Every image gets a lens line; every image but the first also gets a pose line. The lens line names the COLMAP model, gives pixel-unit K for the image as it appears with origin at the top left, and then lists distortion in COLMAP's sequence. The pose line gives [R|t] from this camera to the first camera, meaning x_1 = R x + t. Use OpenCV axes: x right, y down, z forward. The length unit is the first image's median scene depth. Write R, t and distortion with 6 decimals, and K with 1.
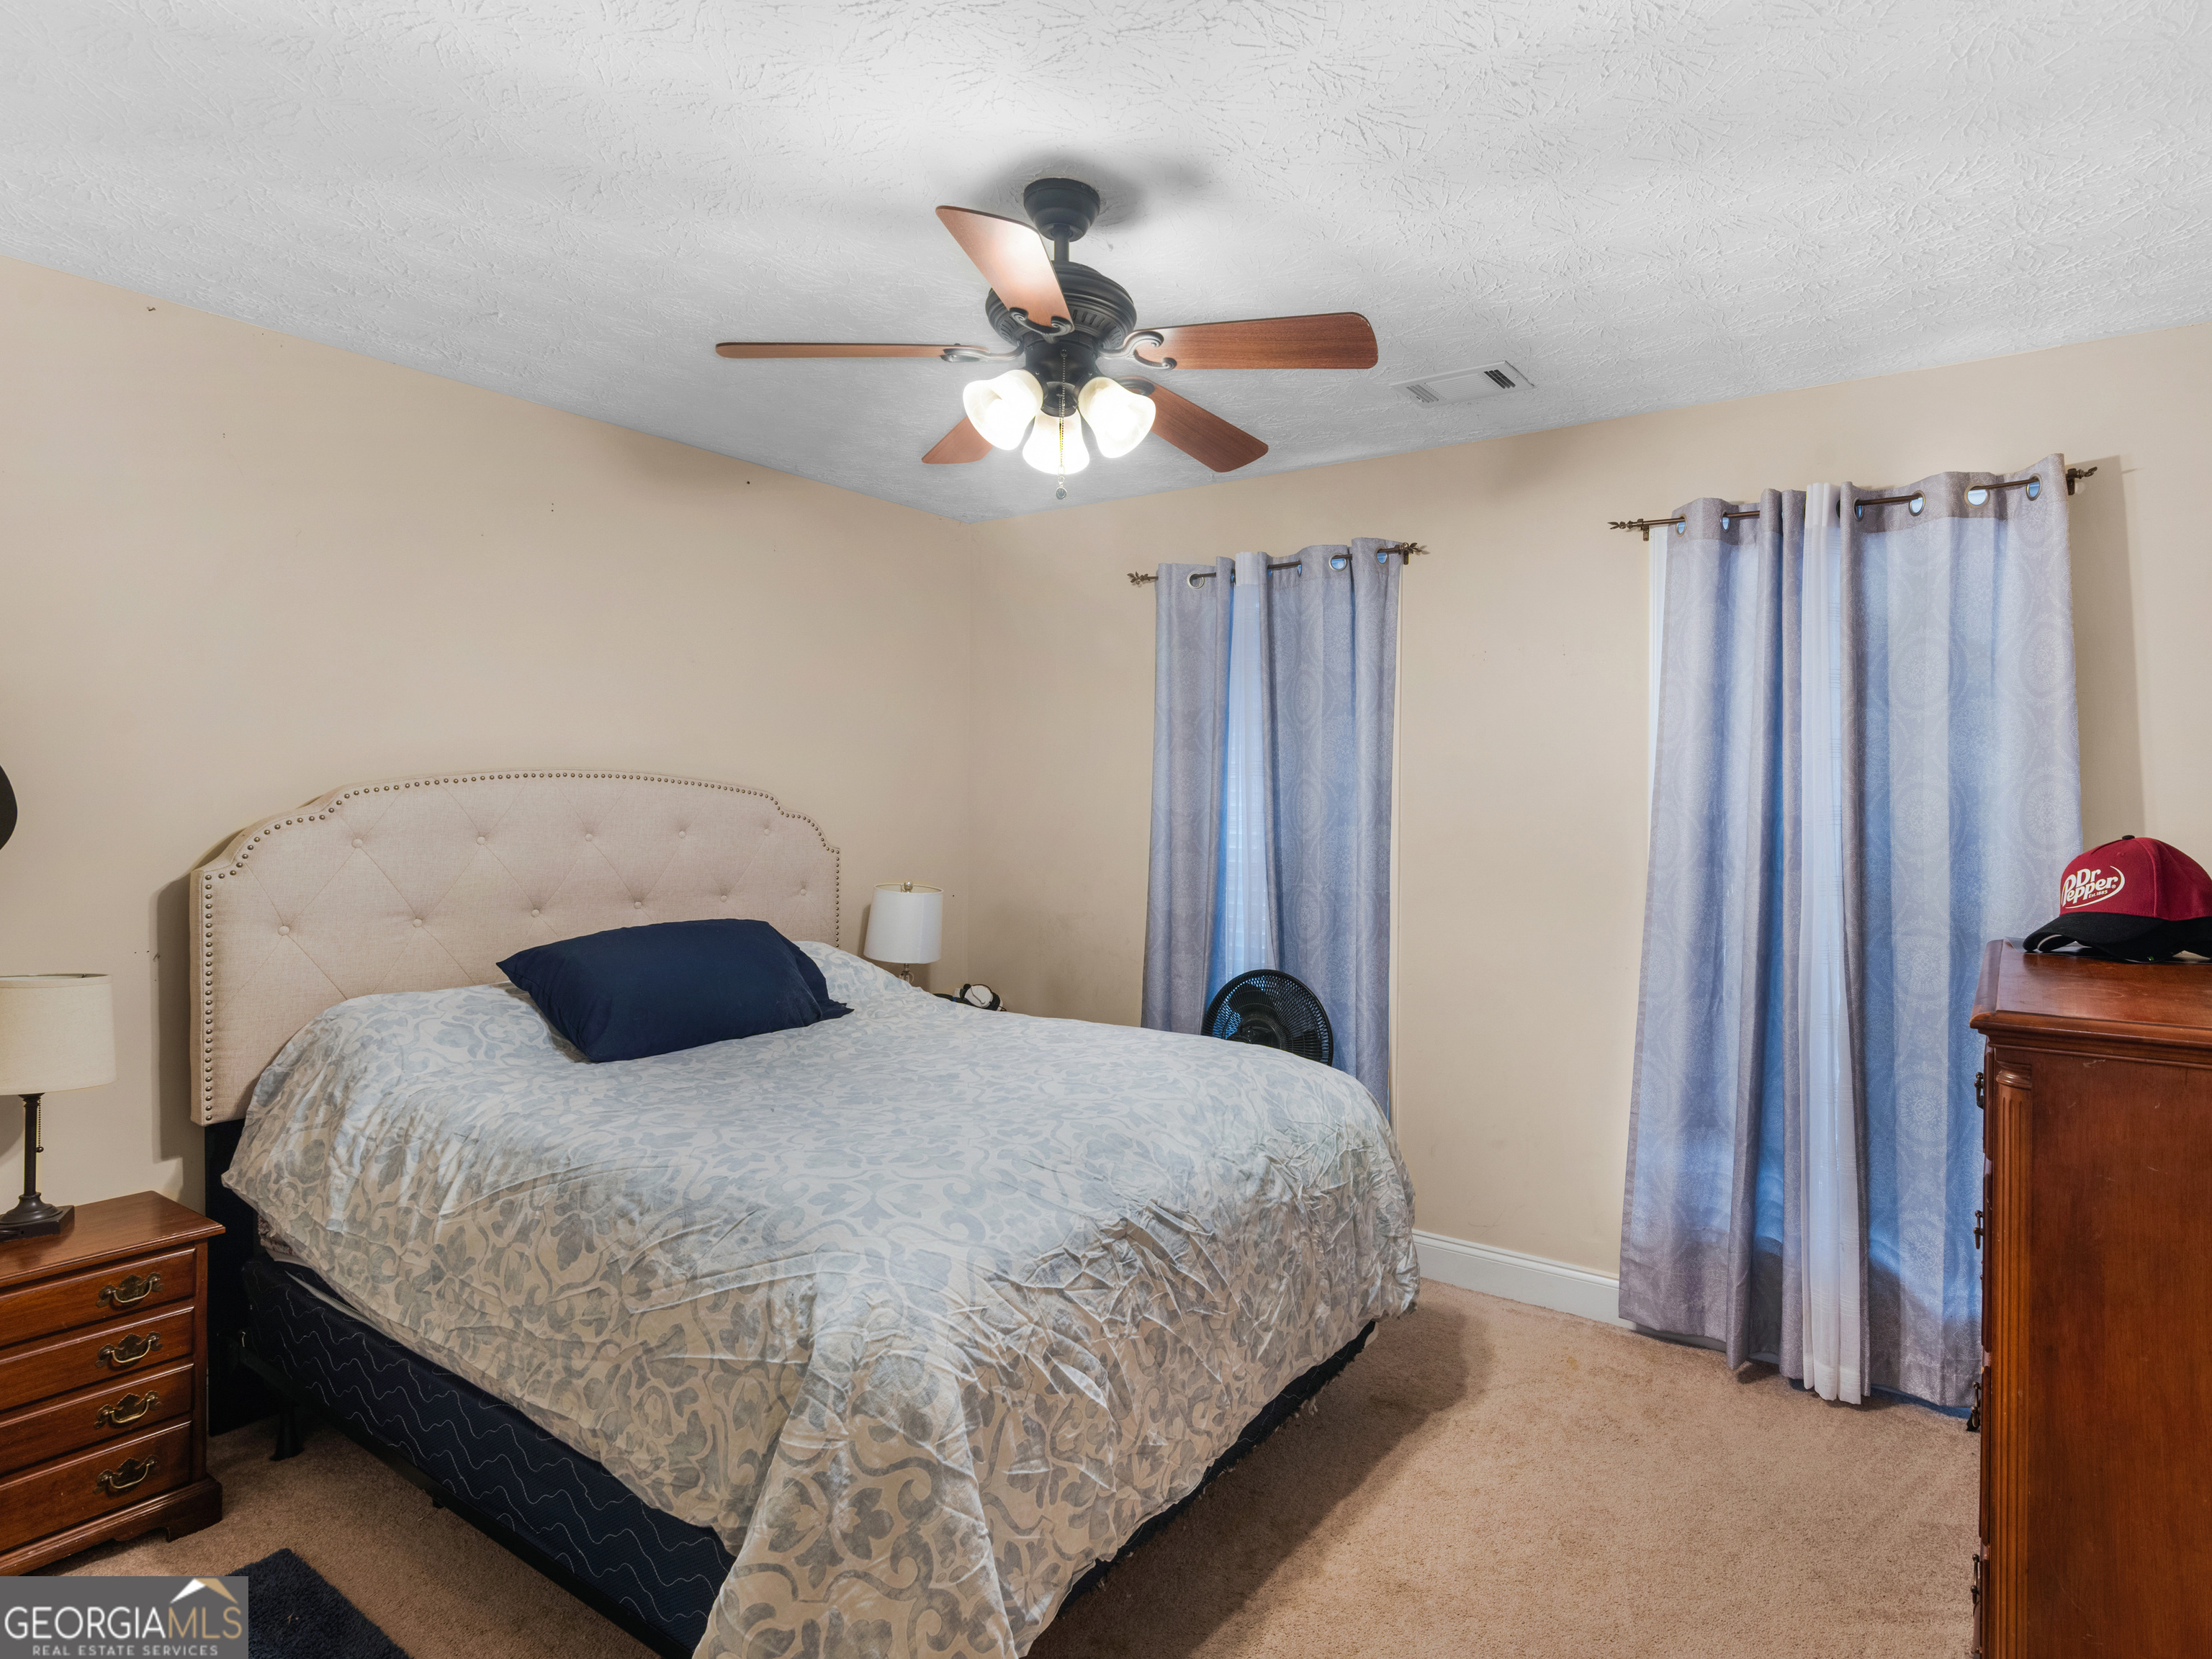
lens RADIAL K [[1141.1, 0, 1106.1], [0, 1141.1, 822.7], [0, 0, 1]] dist [0.003442, 0.000464]
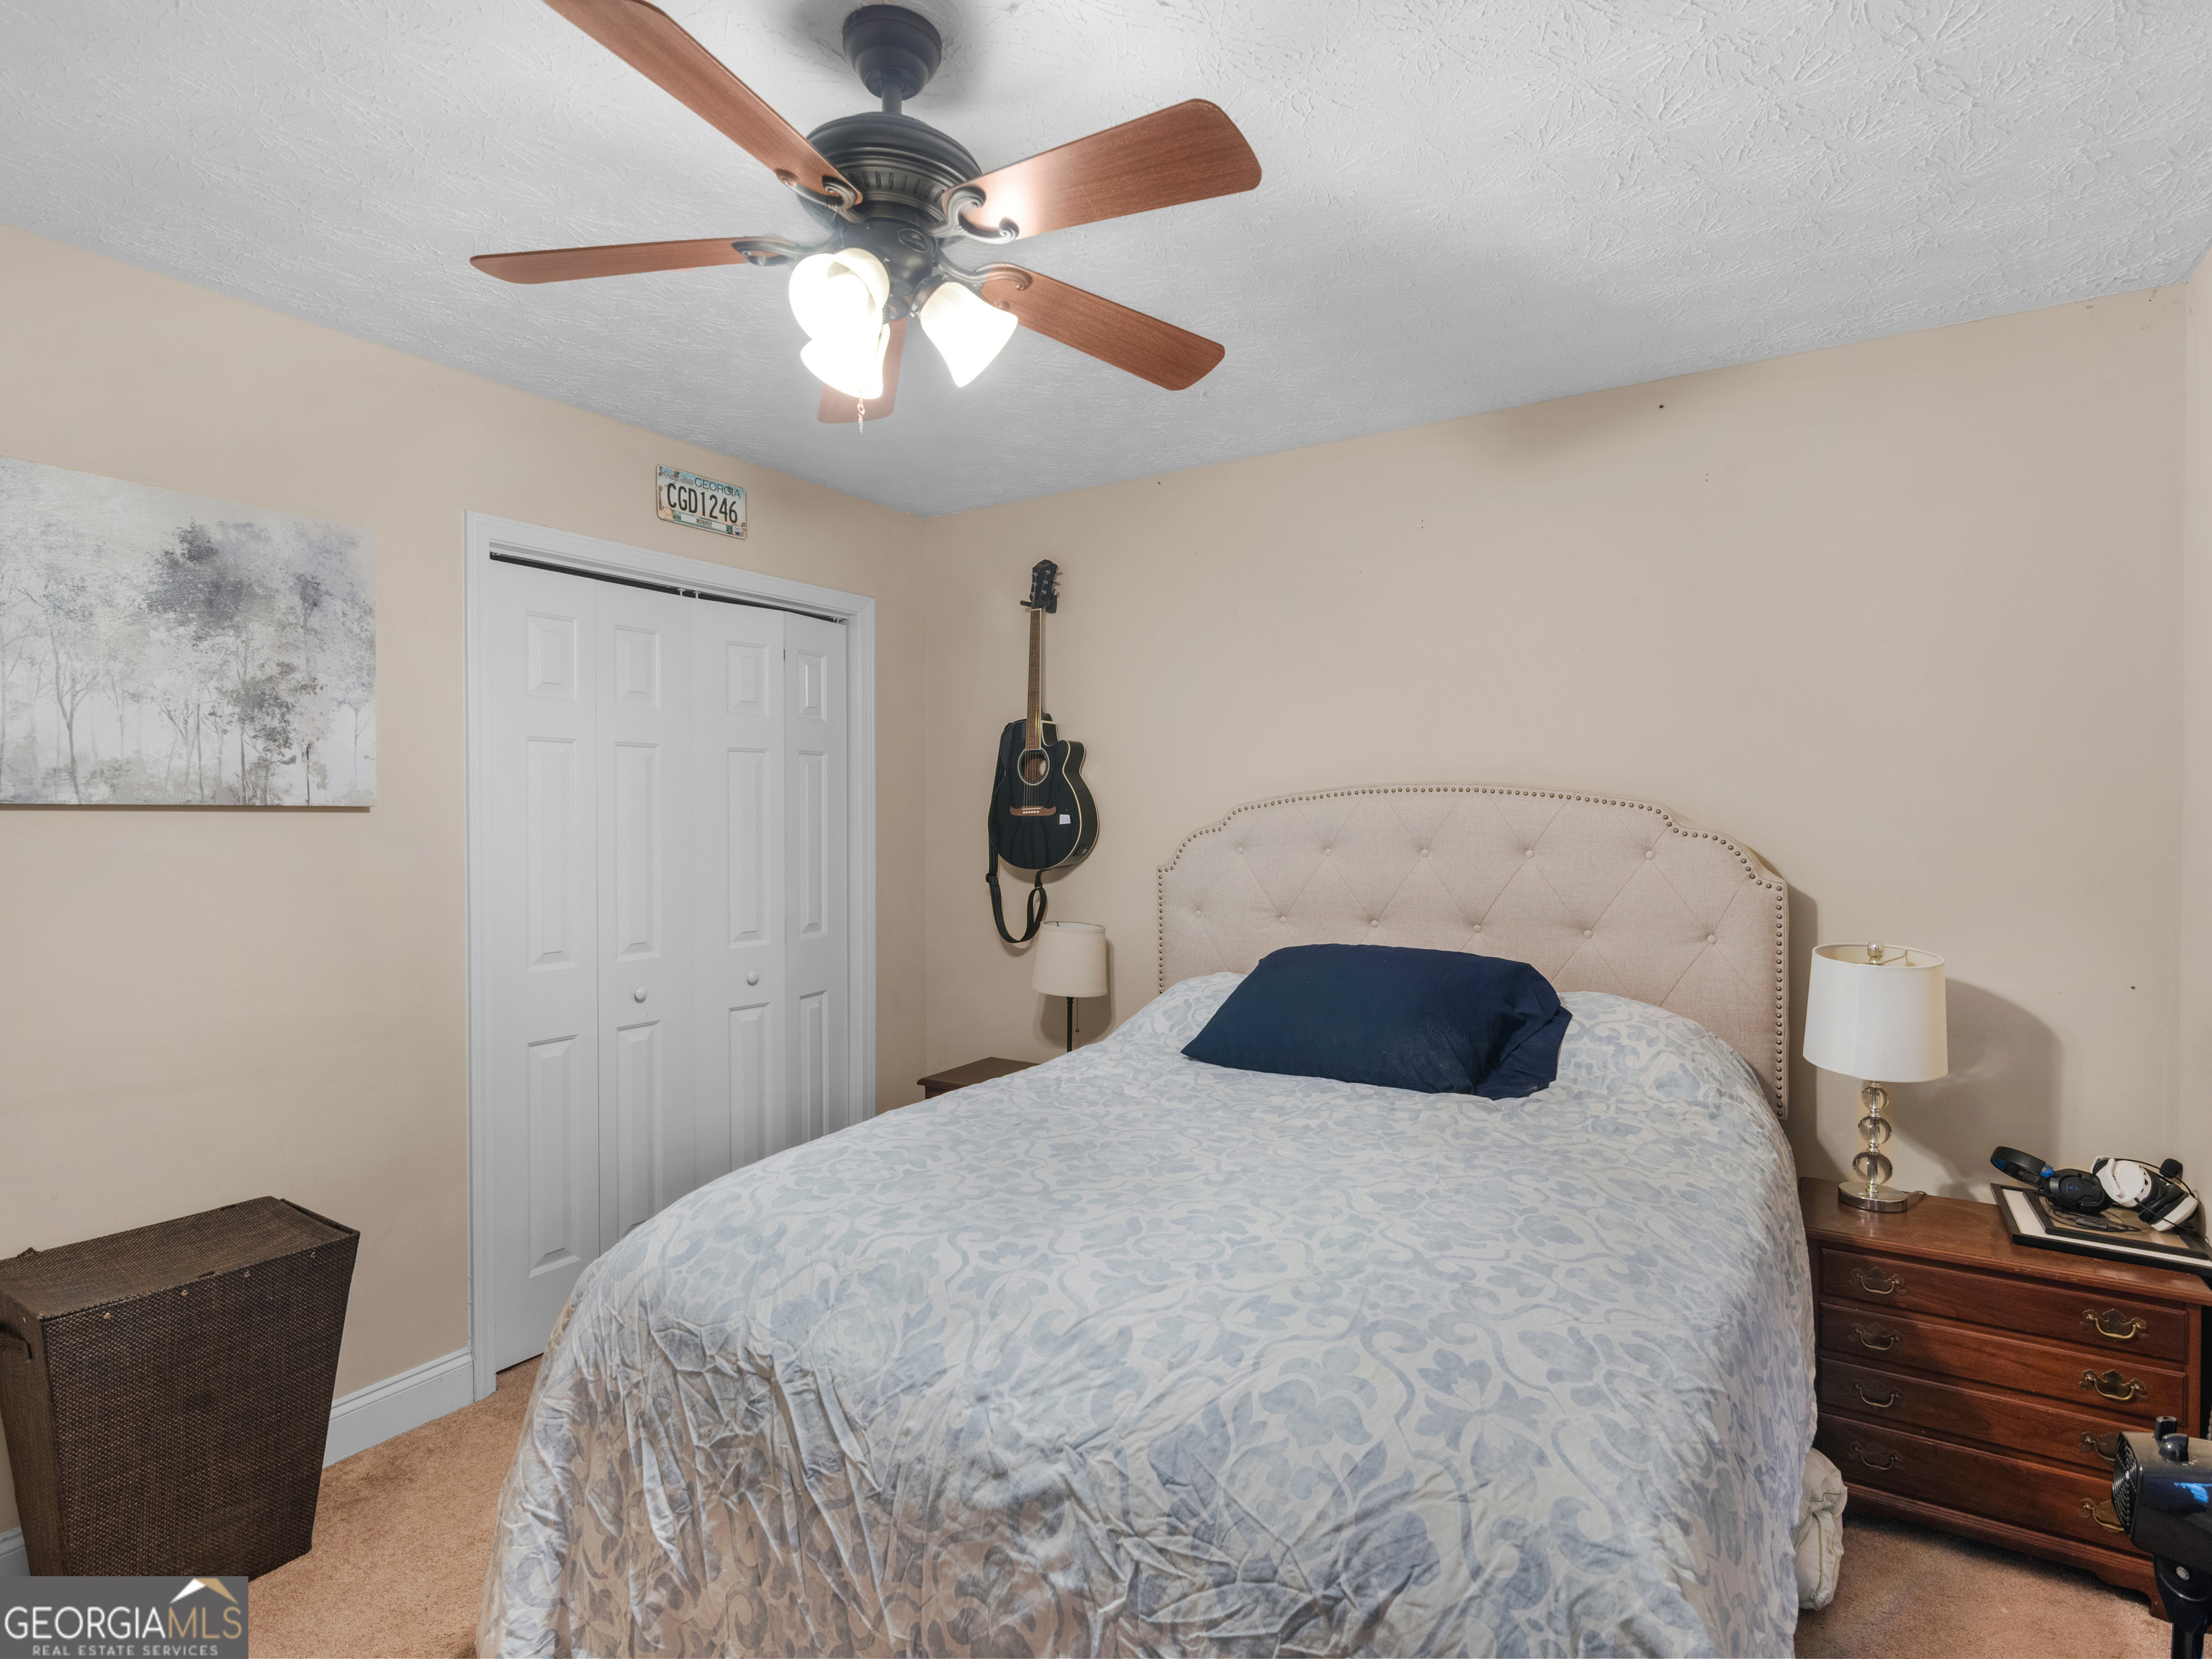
lens RADIAL K [[1141.1, 0, 1106.4], [0, 1141.1, 815.9], [0, 0, 1]] dist [0.003442, 0.000464]
pose [[0.096350, -0.000640, -0.995347, 0.750304], [-0.023560, 0.999718, -0.002924, -0.016337], [0.995069, 0.023732, 0.096308, 1.074113]]
